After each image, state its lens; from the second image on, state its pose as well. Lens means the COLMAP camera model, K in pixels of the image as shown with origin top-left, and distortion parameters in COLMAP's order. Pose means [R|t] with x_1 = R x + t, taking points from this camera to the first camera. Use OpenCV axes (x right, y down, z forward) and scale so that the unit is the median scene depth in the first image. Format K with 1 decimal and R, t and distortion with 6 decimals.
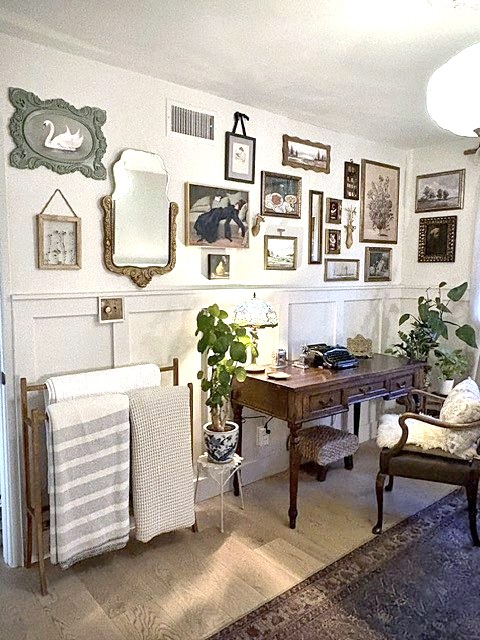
lens RADIAL K [[485.2, 0, 239.0], [0, 485.2, 319.5], [0, 0, 1]] dist [0.011116, -0.025022]
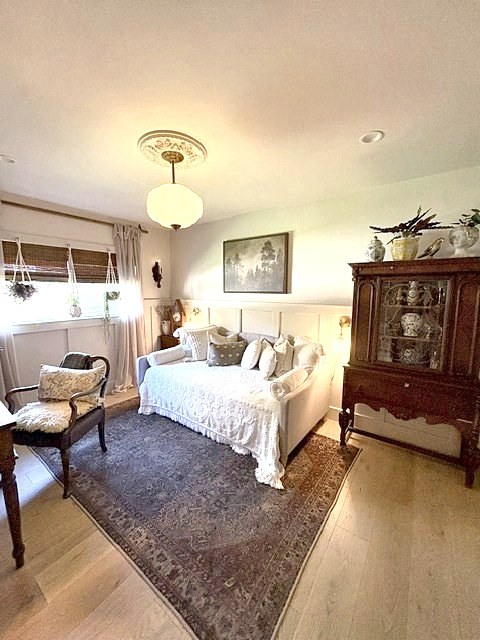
lens RADIAL K [[255.4, 0, 238.9], [0, 255.4, 321.3], [0, 0, 1]] dist [0.001657, 0.000422]
pose [[-0.244210, -0.124768, 0.961662, -0.380061], [0.093934, 0.983981, 0.151517, -0.071883], [-0.965162, 0.127335, -0.228578, 0.580629]]
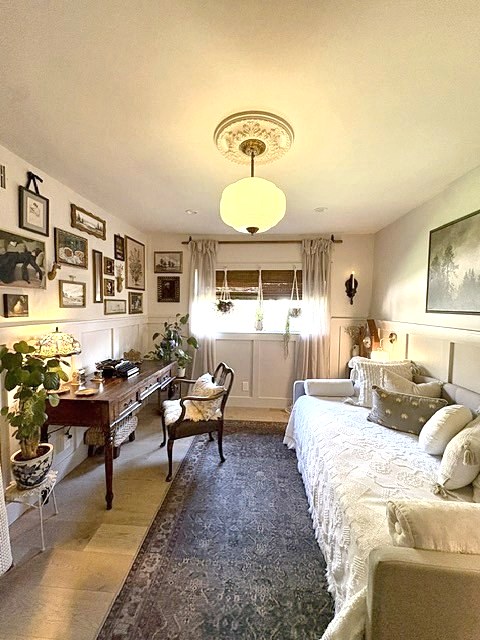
lens RADIAL K [[255.4, 0, 241.6], [0, 255.4, 320.5], [0, 0, 1]] dist [0.001657, 0.000422]
pose [[0.691667, -0.041157, 0.721043, -0.105038], [0.066692, 0.997749, -0.007023, -0.036136], [-0.719131, 0.052945, 0.692854, 0.229698]]
